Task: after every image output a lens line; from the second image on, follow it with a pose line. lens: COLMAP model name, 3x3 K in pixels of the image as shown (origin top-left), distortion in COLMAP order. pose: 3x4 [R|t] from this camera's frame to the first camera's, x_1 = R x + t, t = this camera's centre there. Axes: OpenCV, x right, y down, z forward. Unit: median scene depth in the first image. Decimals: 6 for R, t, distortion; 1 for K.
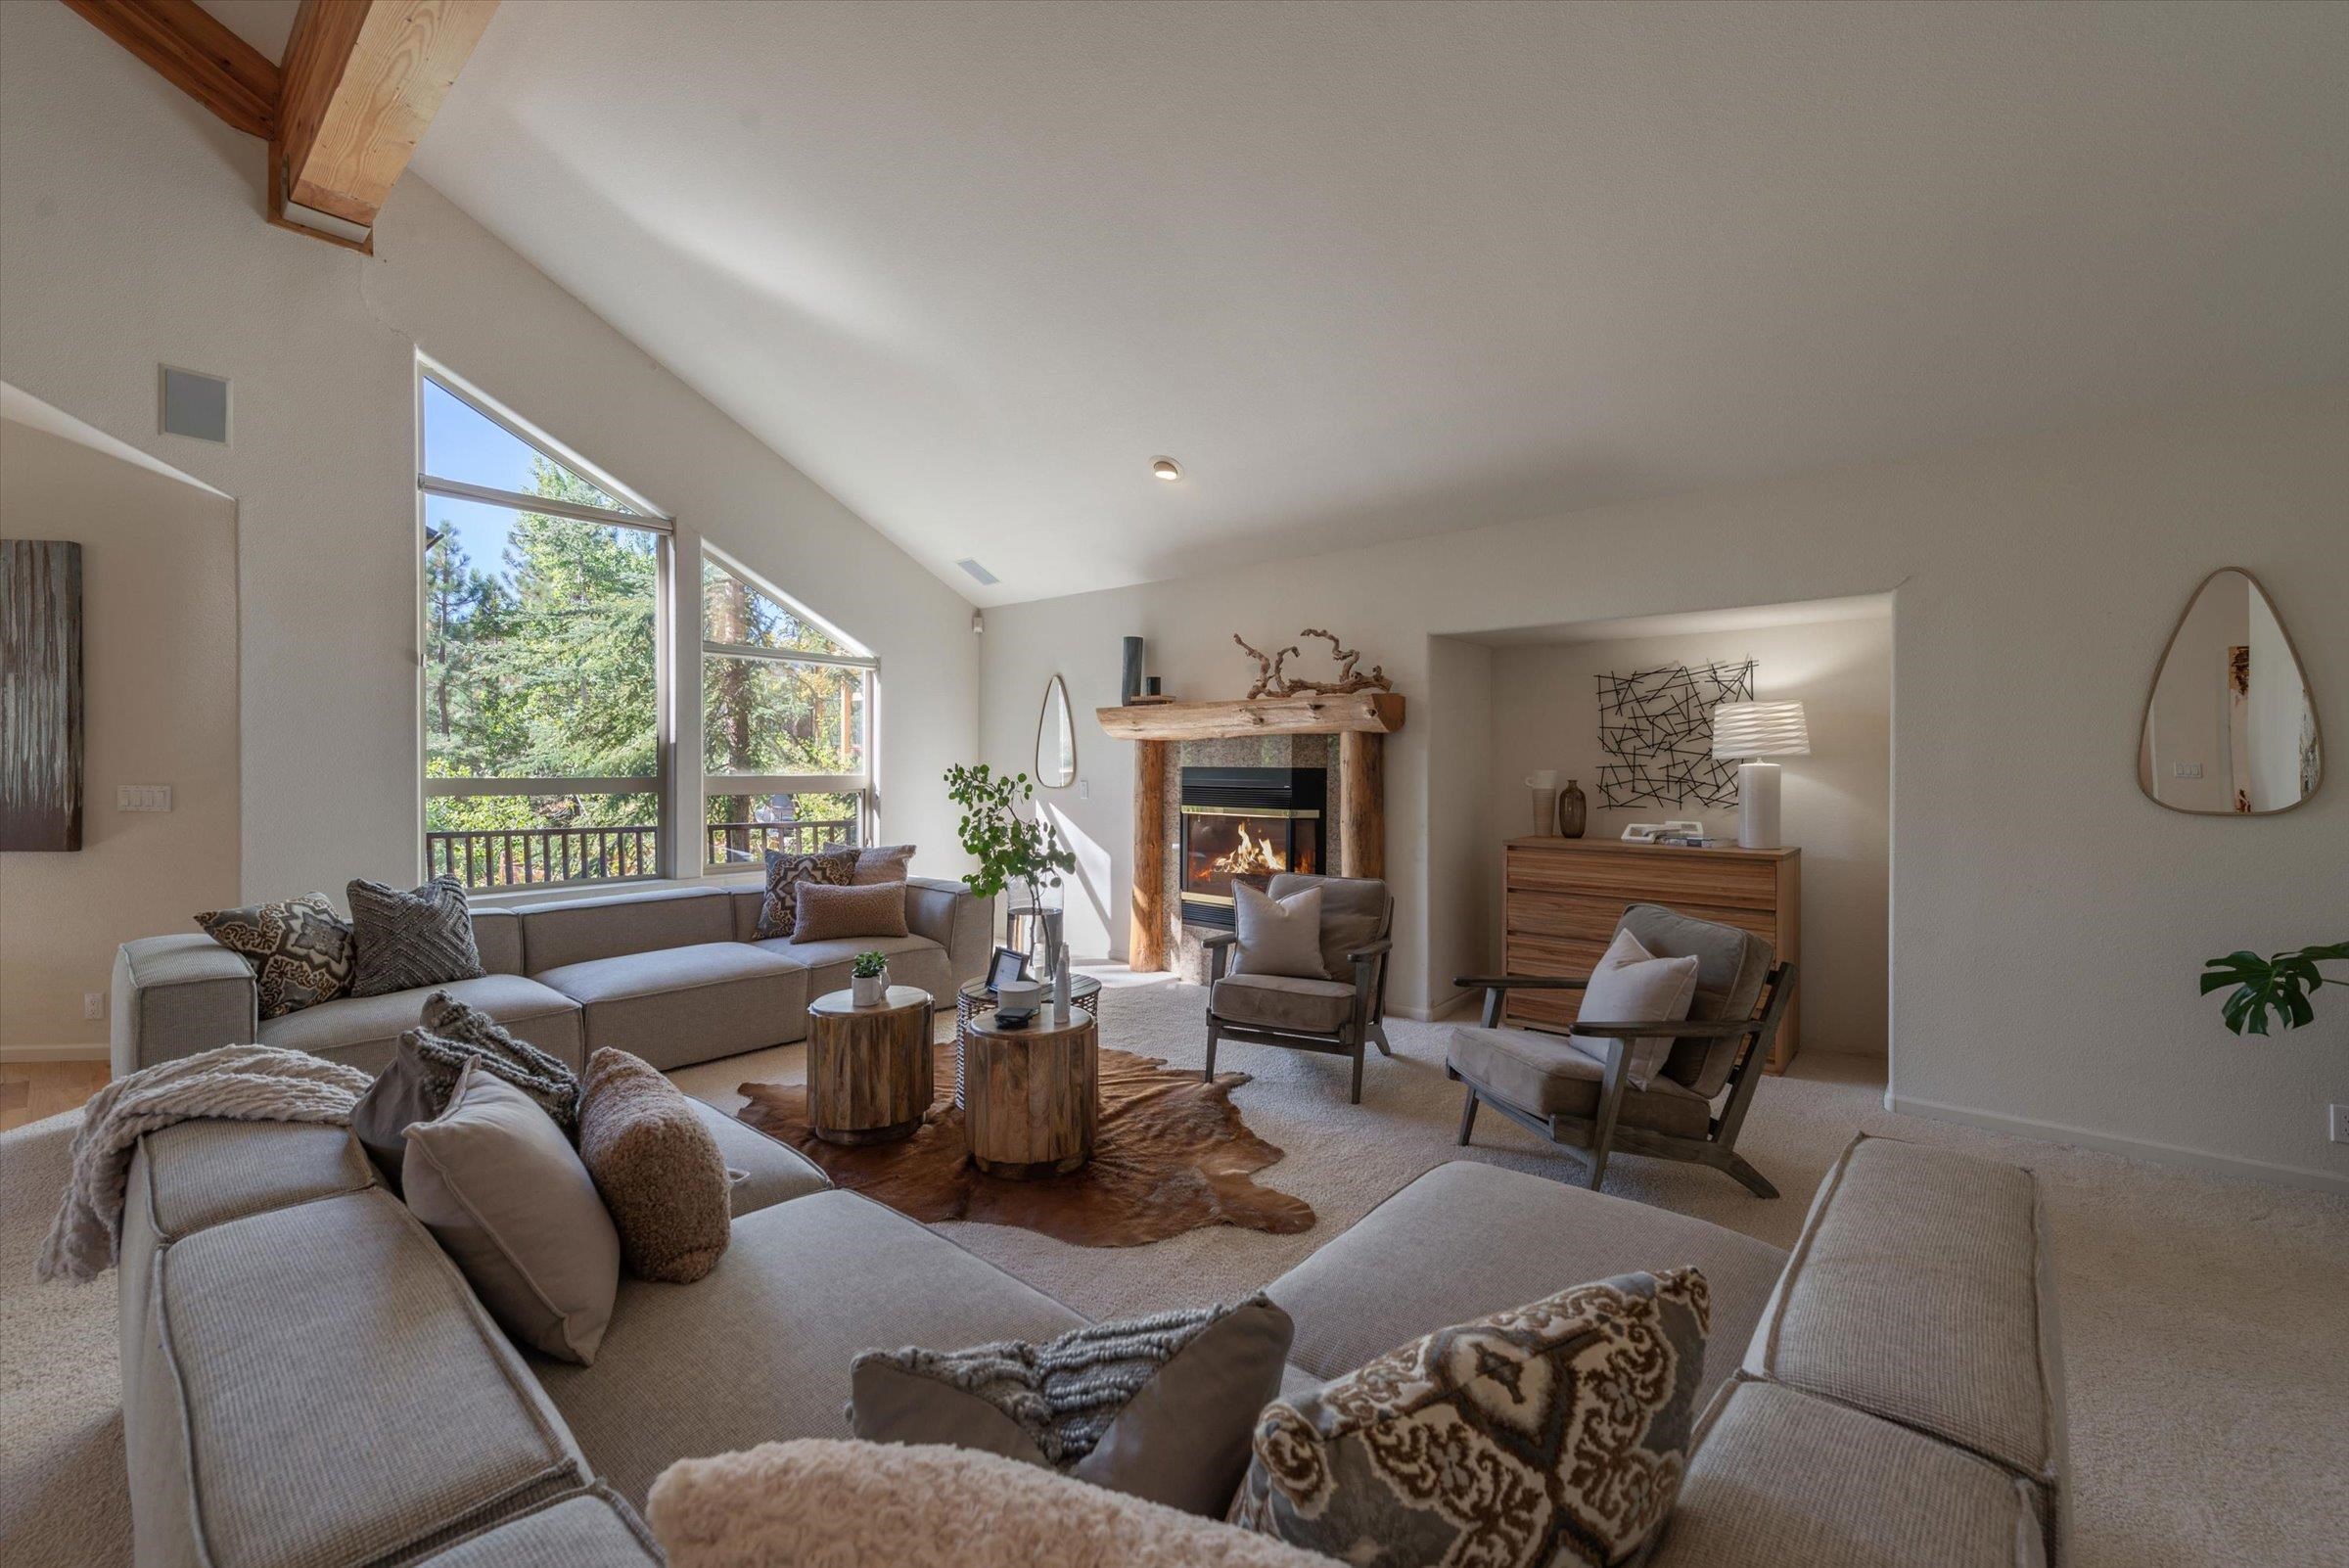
lens RADIAL K [[930.7, 0, 1186.9], [0, 930.7, 780.4], [0, 0, 1]] dist [0.001288, 0.000005]
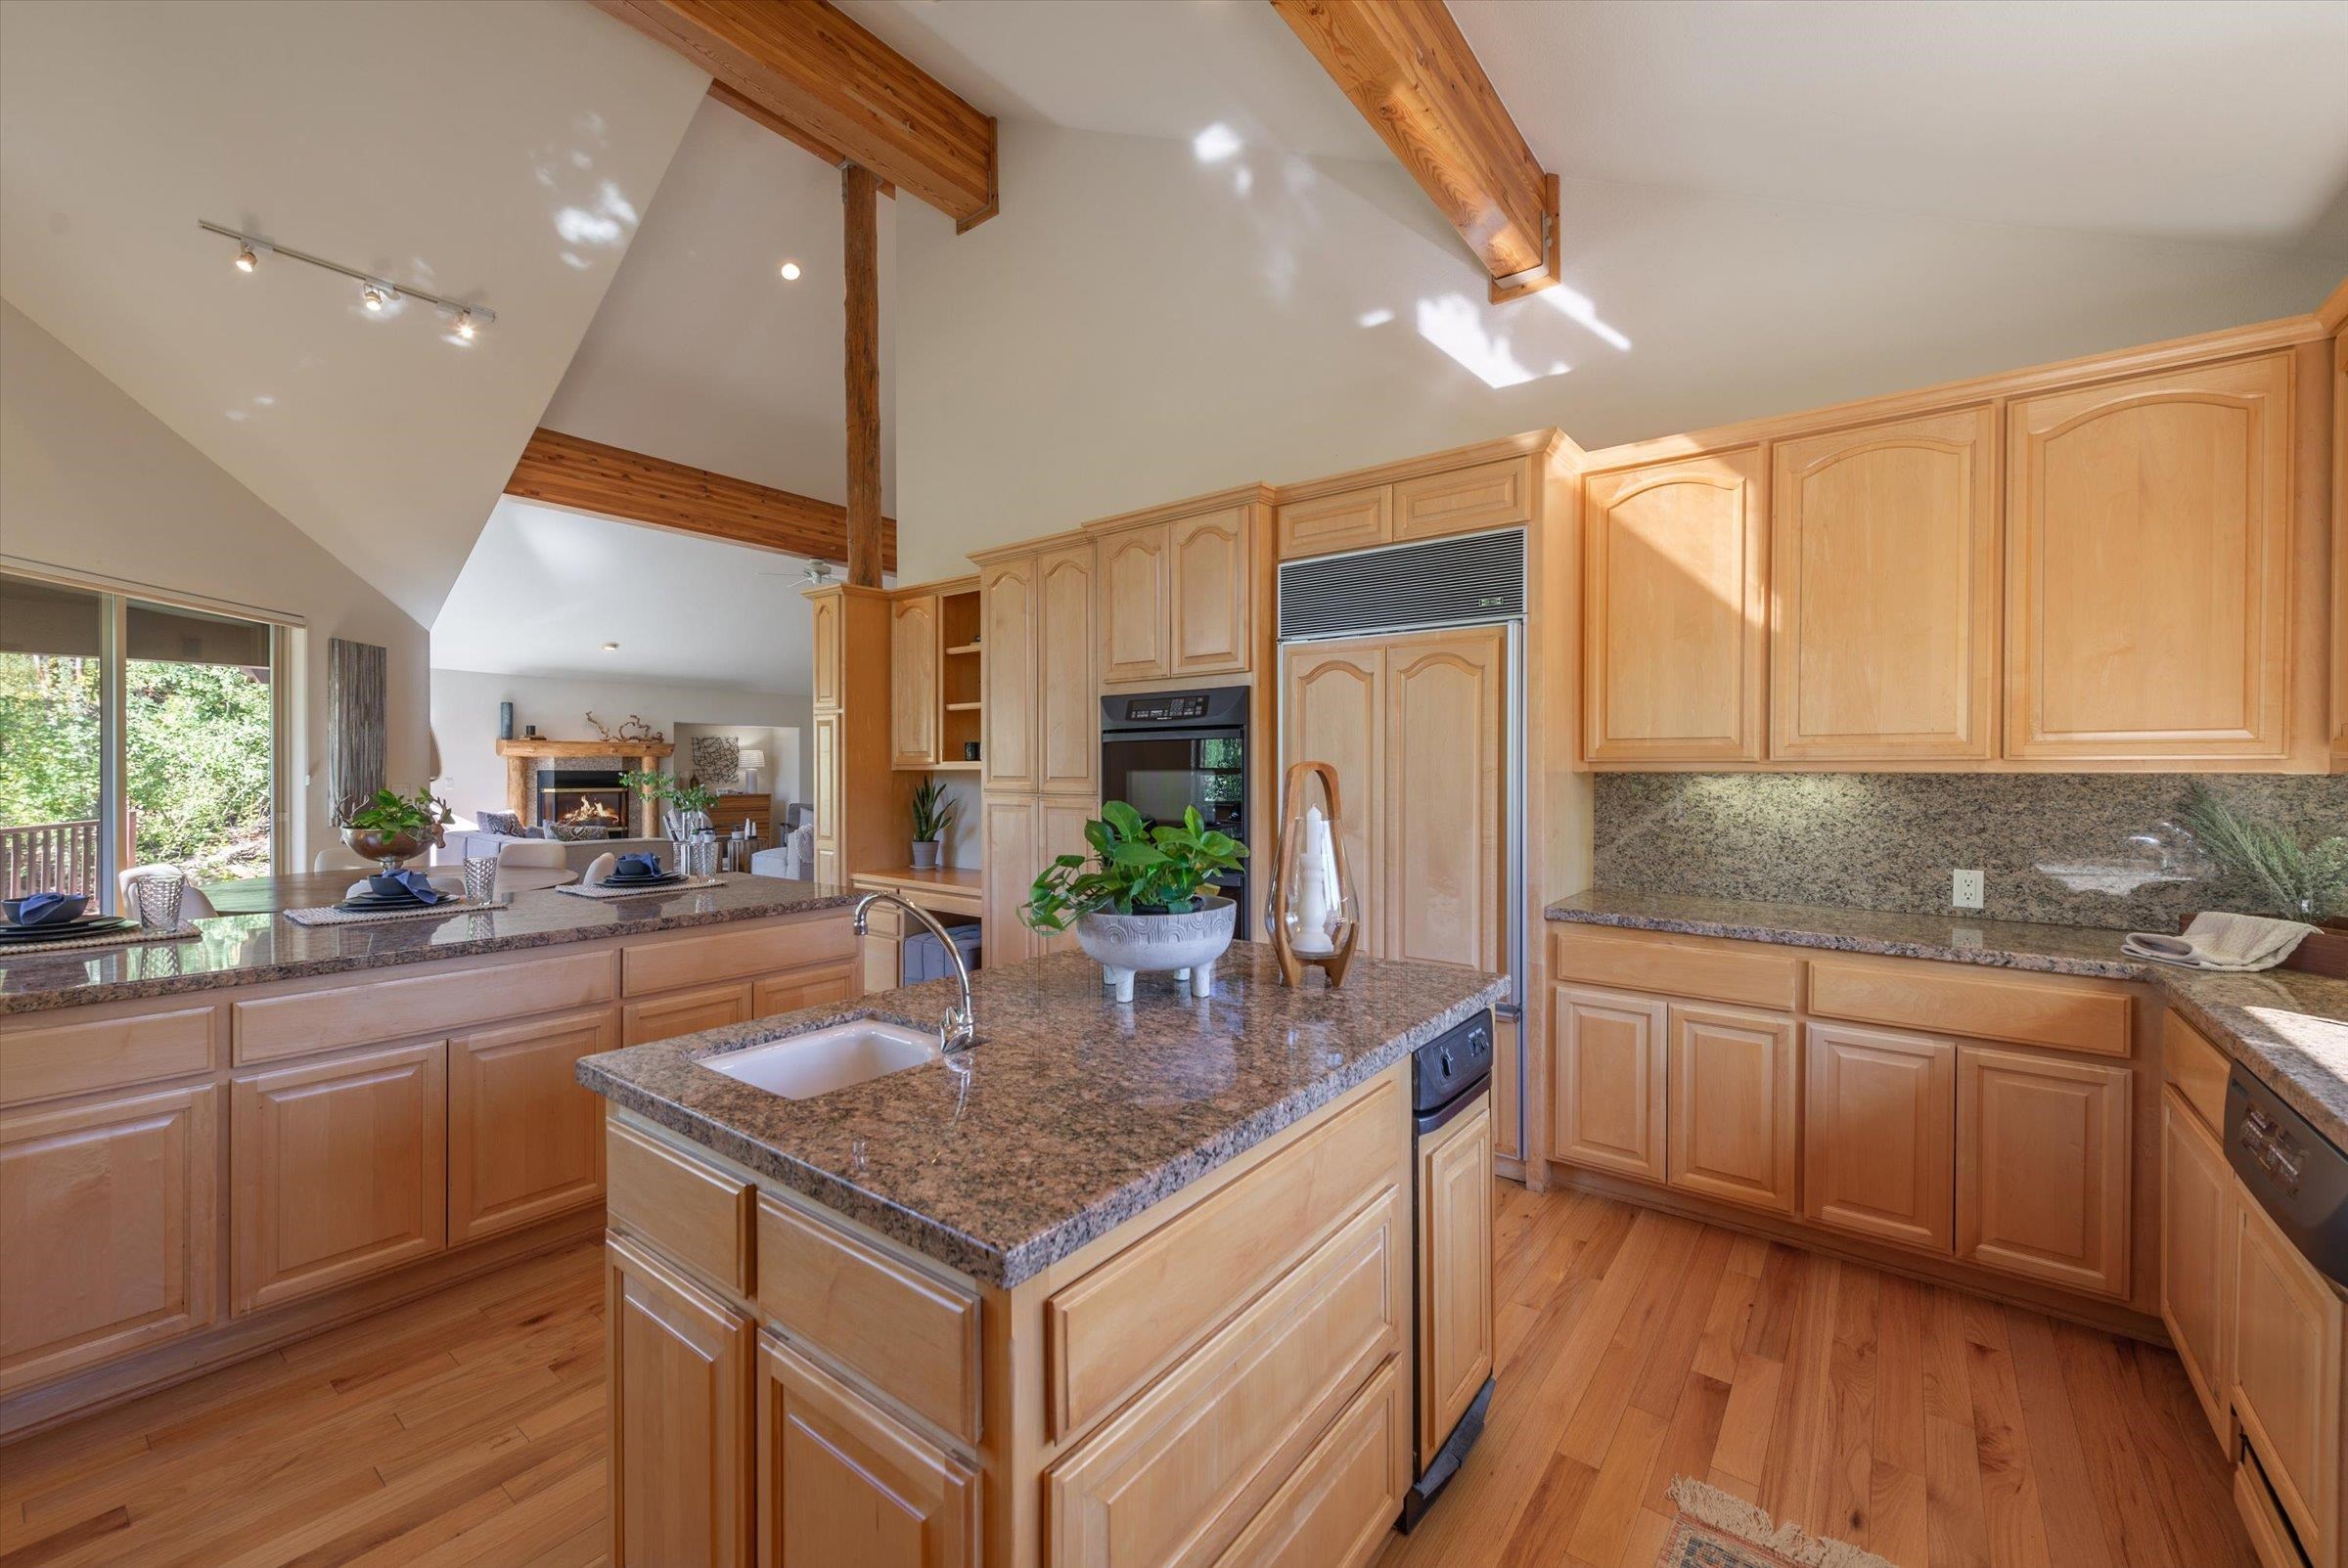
lens RADIAL K [[930.2, 0, 1190.8], [0, 930.2, 780.6], [0, 0, 1]] dist [0.001288, 0.000005]
pose [[-0.055302, -0.004376, 0.998460, -2.351604], [0.016511, 0.999850, 0.005296, 0.022216], [-0.998333, 0.016778, -0.055222, -0.319469]]
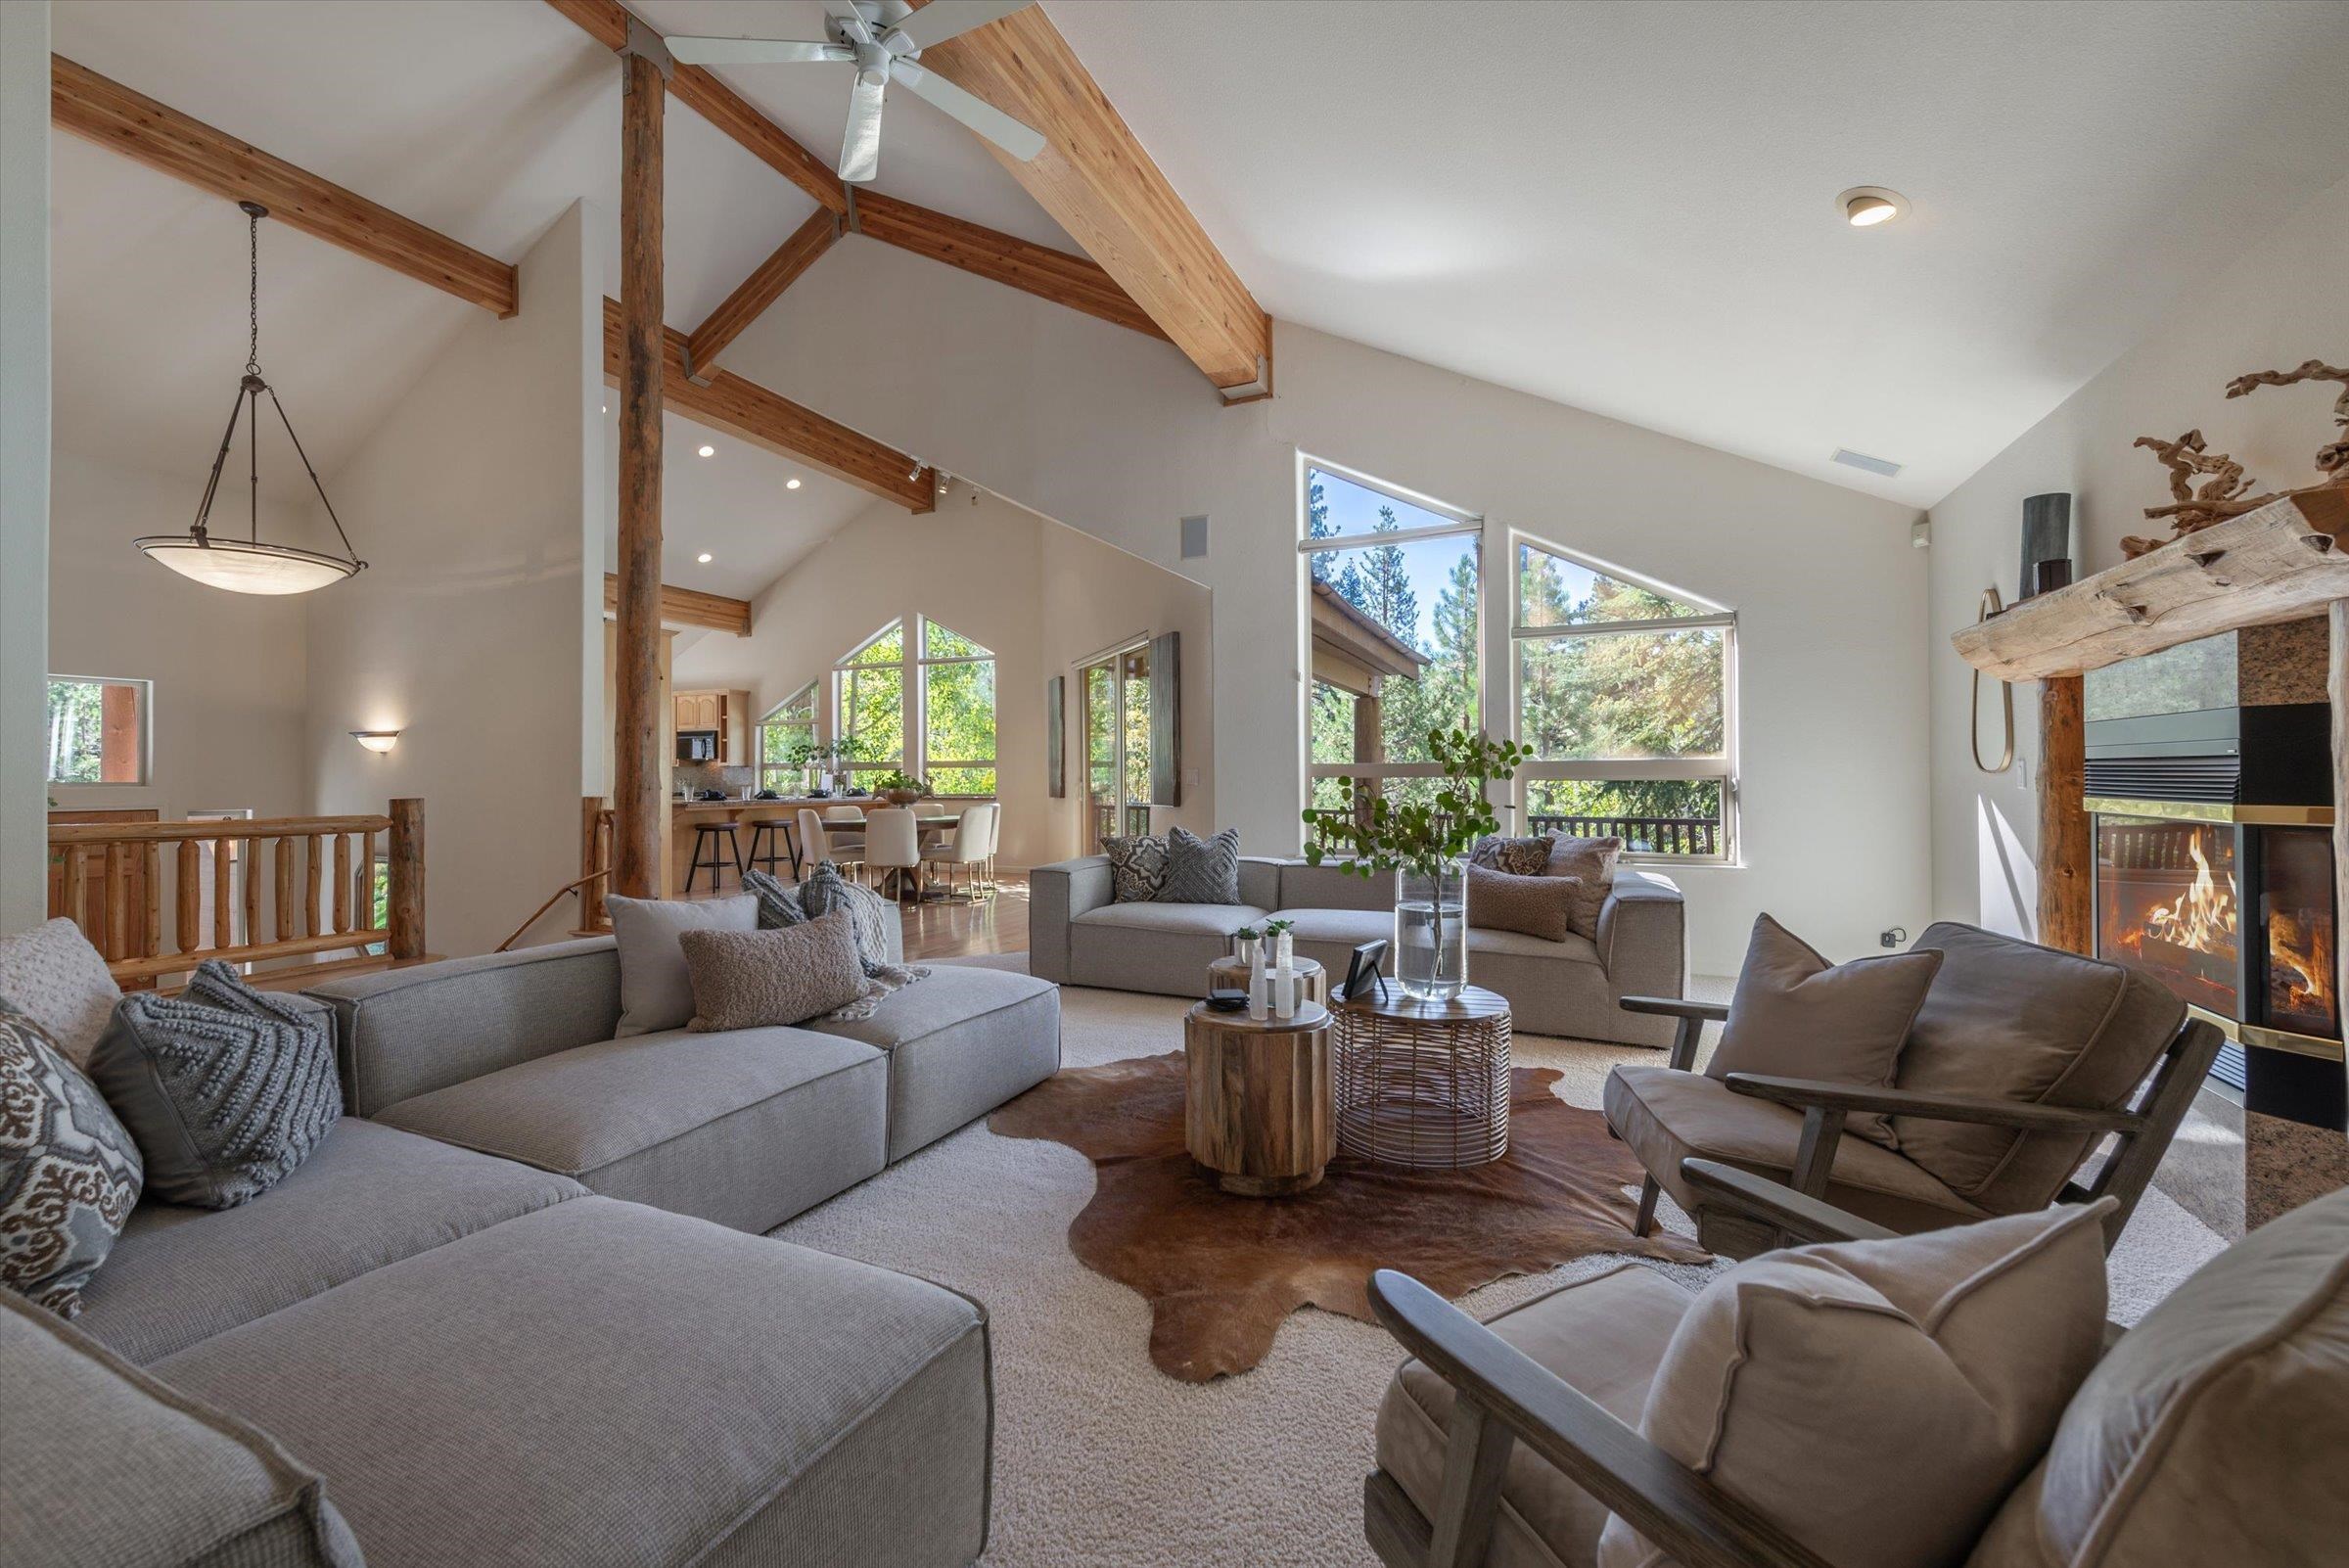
lens RADIAL K [[930.7, 0, 1171.0], [0, 930.7, 775.2], [0, 0, 1]] dist [0.001288, 0.000005]
pose [[0.265709, -0.005681, -0.964037, 0.398811], [-0.007506, 0.999940, -0.007962, 0.024485], [0.964024, 0.009352, 0.265651, 0.413180]]
